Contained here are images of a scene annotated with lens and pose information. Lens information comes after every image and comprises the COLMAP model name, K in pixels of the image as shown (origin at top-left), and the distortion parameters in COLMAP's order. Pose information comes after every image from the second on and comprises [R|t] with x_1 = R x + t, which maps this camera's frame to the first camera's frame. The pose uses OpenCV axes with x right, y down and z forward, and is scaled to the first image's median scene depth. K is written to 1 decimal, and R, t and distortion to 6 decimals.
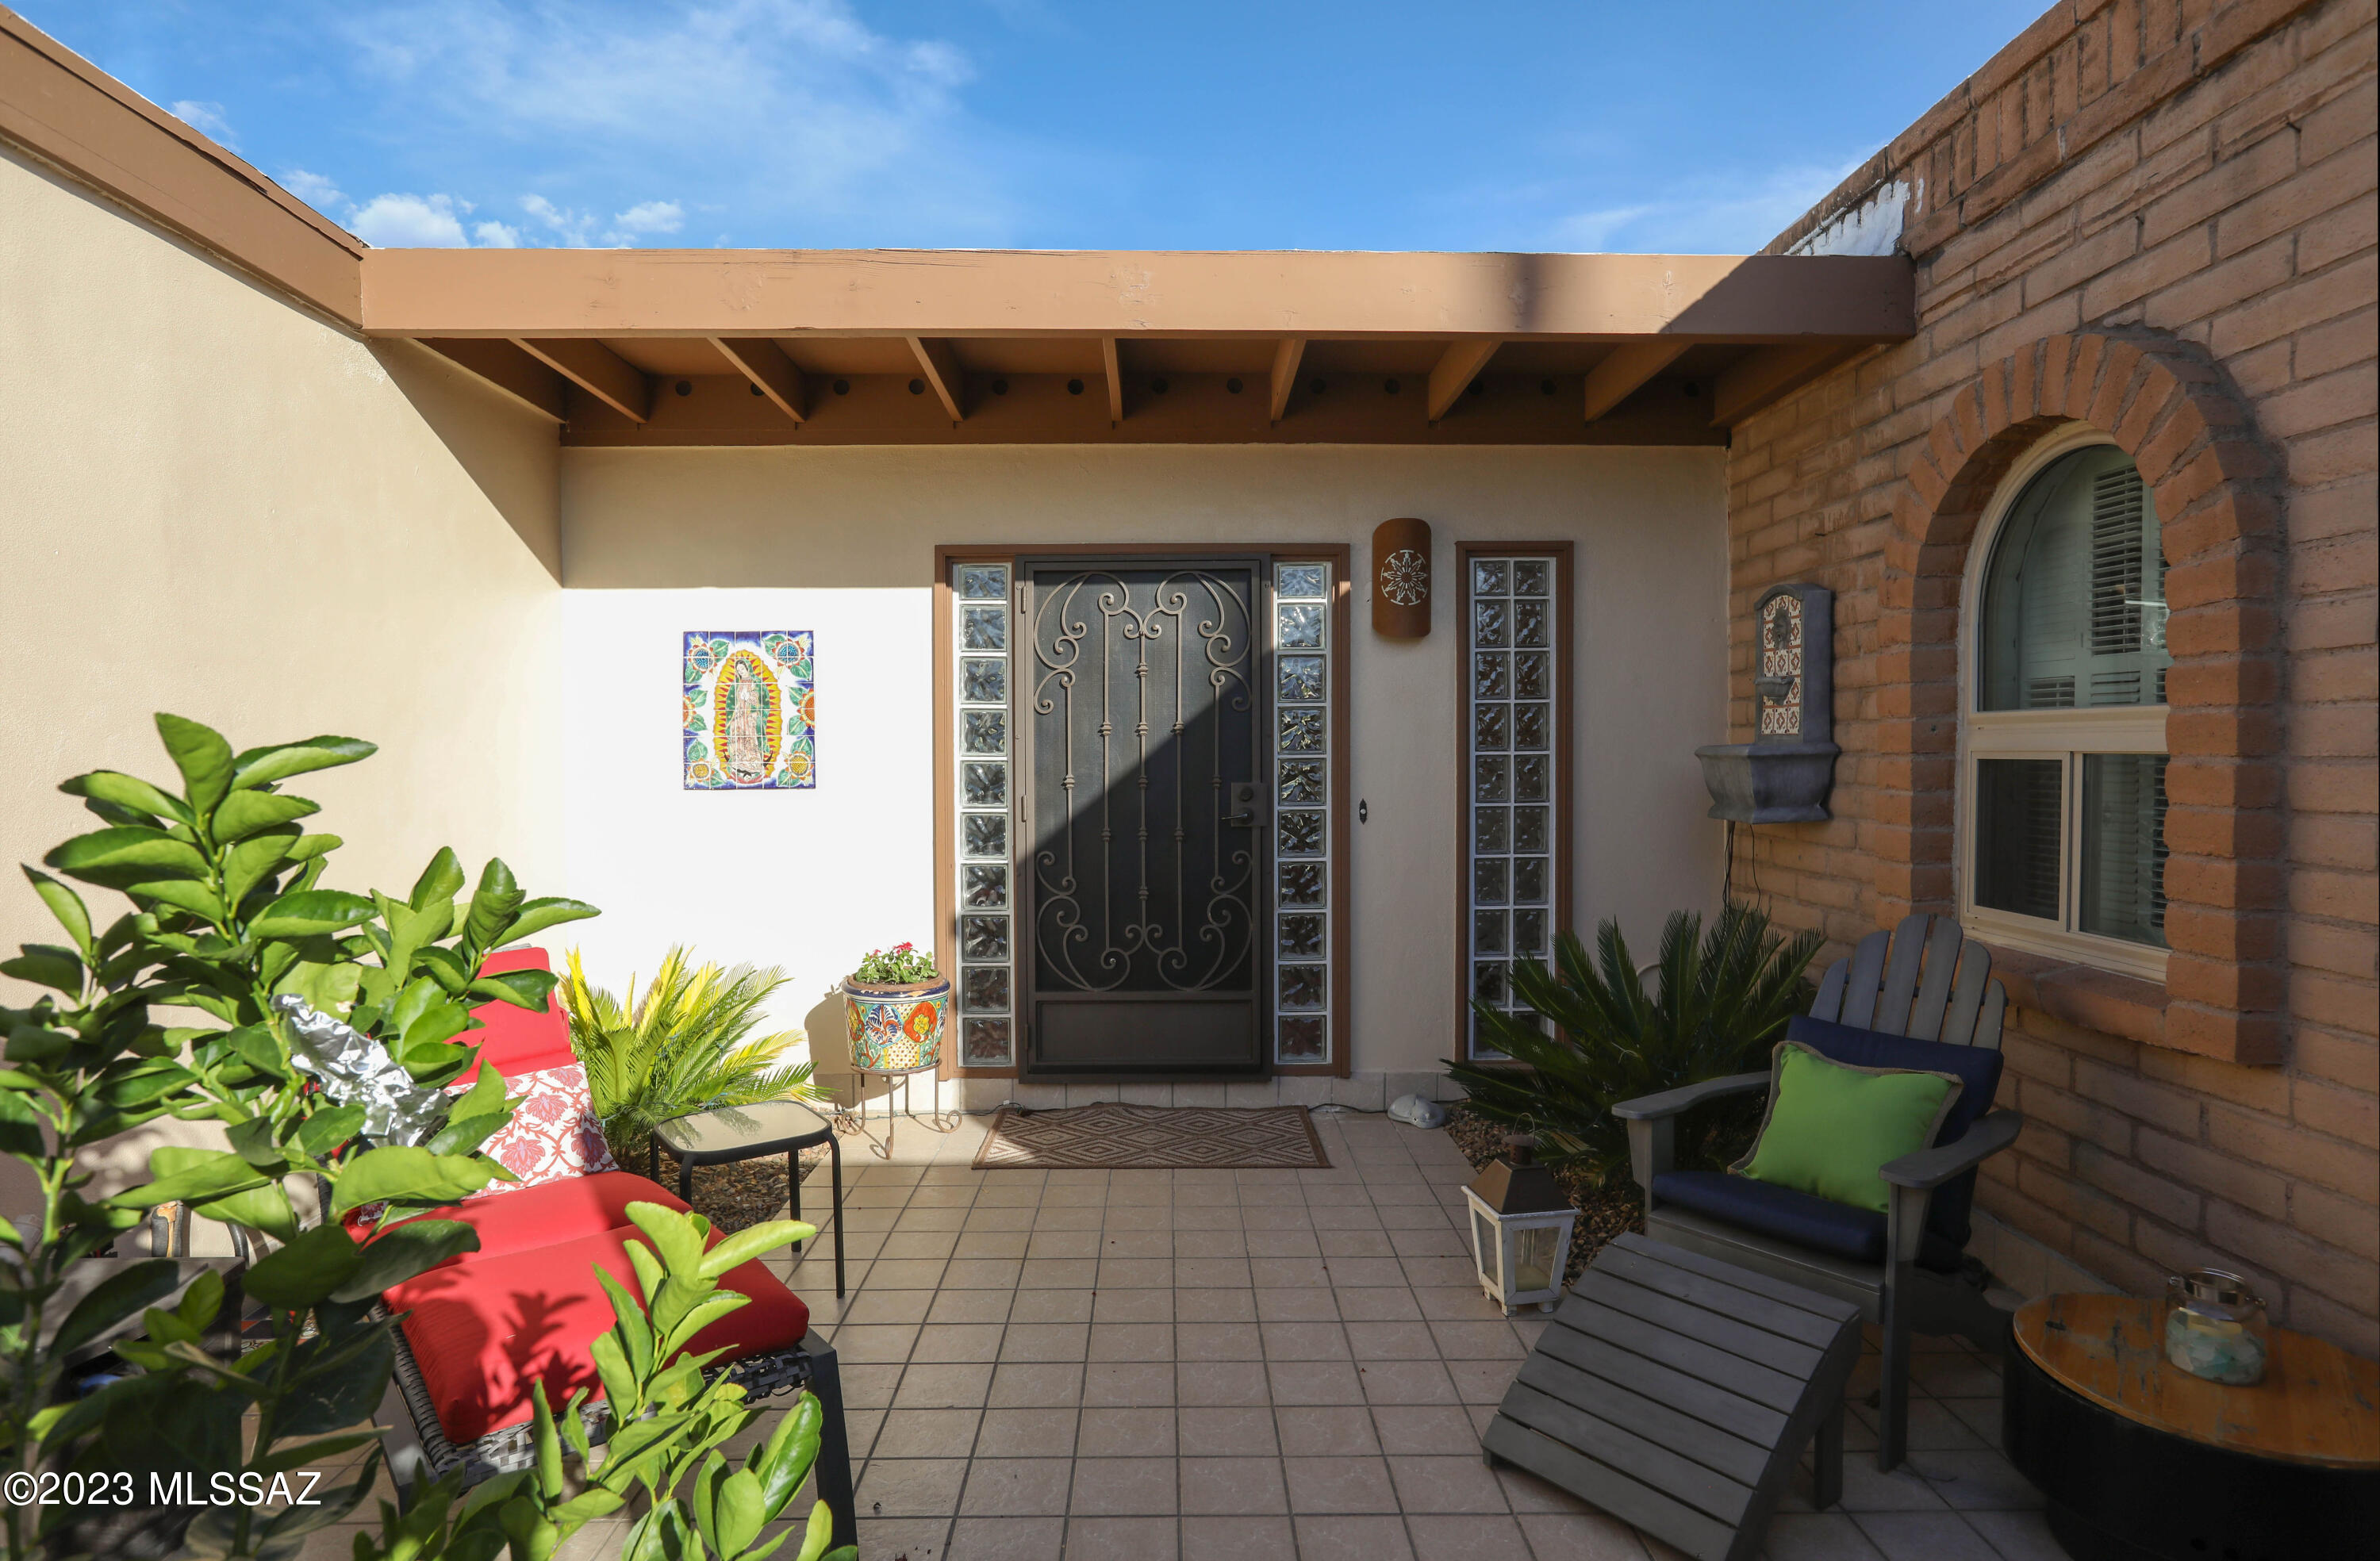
lens RADIAL K [[1357.7, 0, 1190.0], [0, 1357.7, 780.5], [0, 0, 1]] dist [-0.005485, 0.057964]
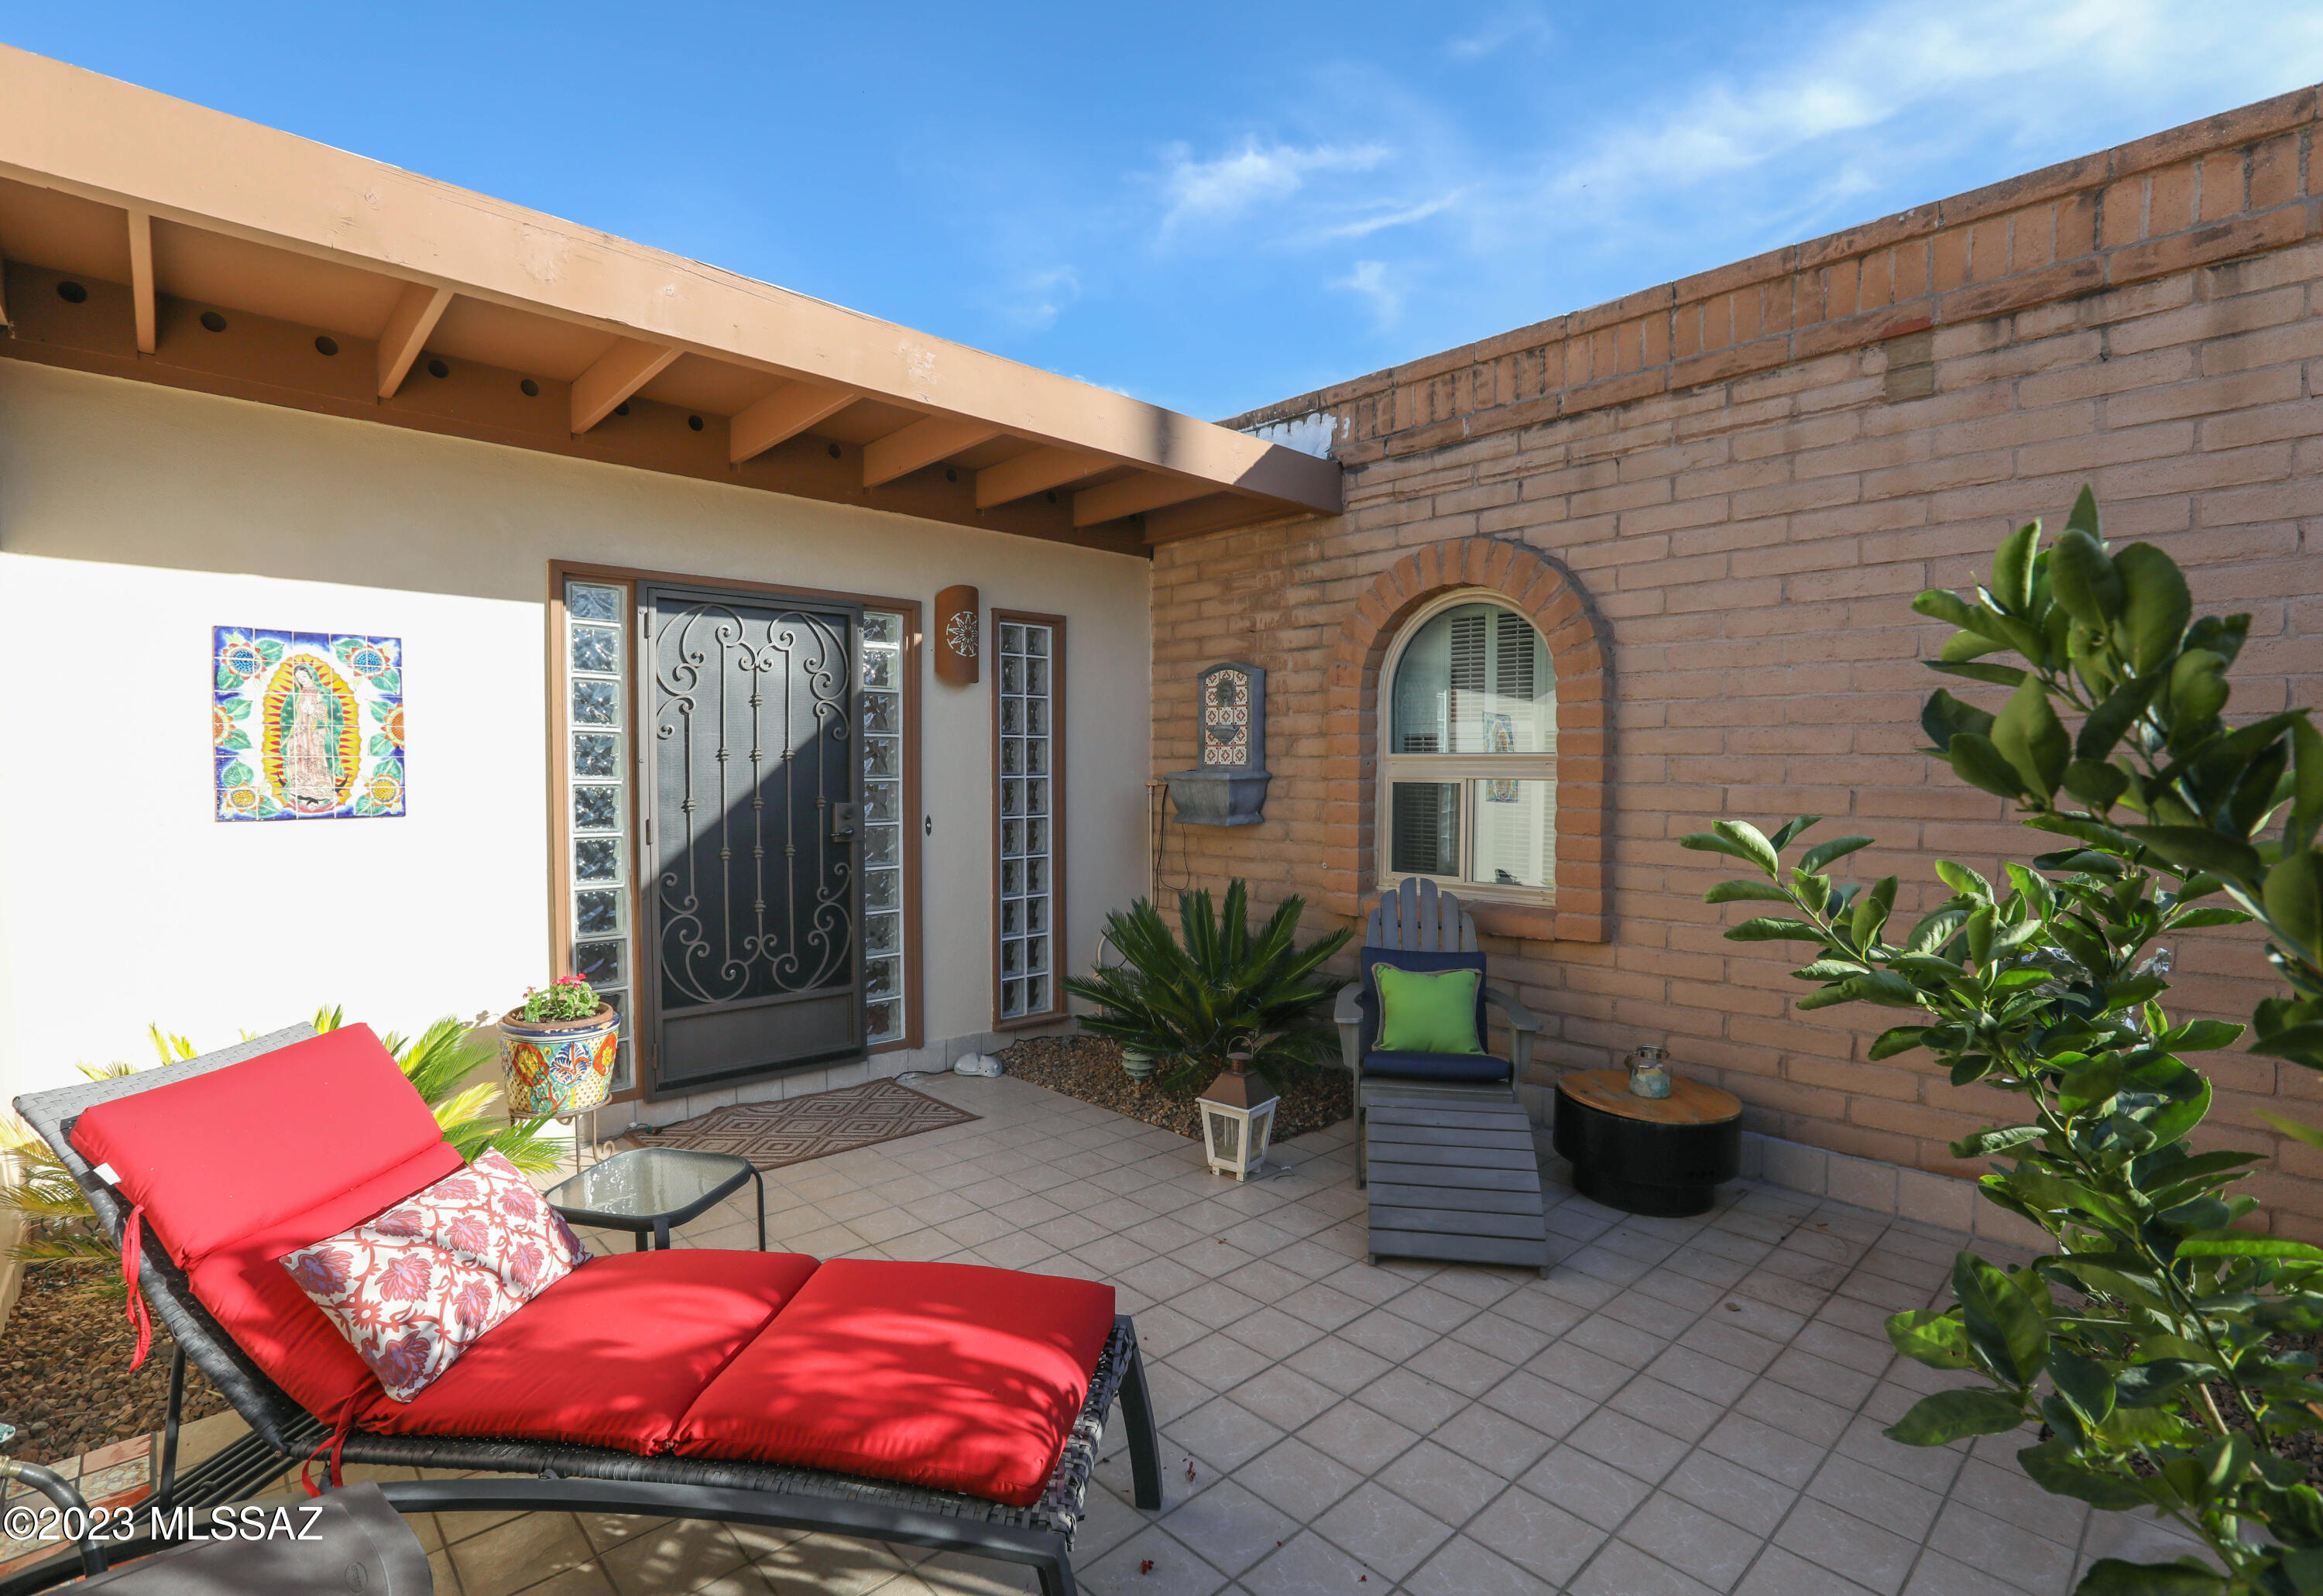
lens RADIAL K [[1113.4, 0, 1160.8], [0, 1113.4, 813.0], [0, 0, 1]] dist [0.001693, 0.001183]
pose [[0.755065, -0.020657, 0.655325, -0.417936], [0.009580, 0.999744, 0.020475, -0.007209], [-0.655580, -0.009182, 0.755069, 0.138415]]
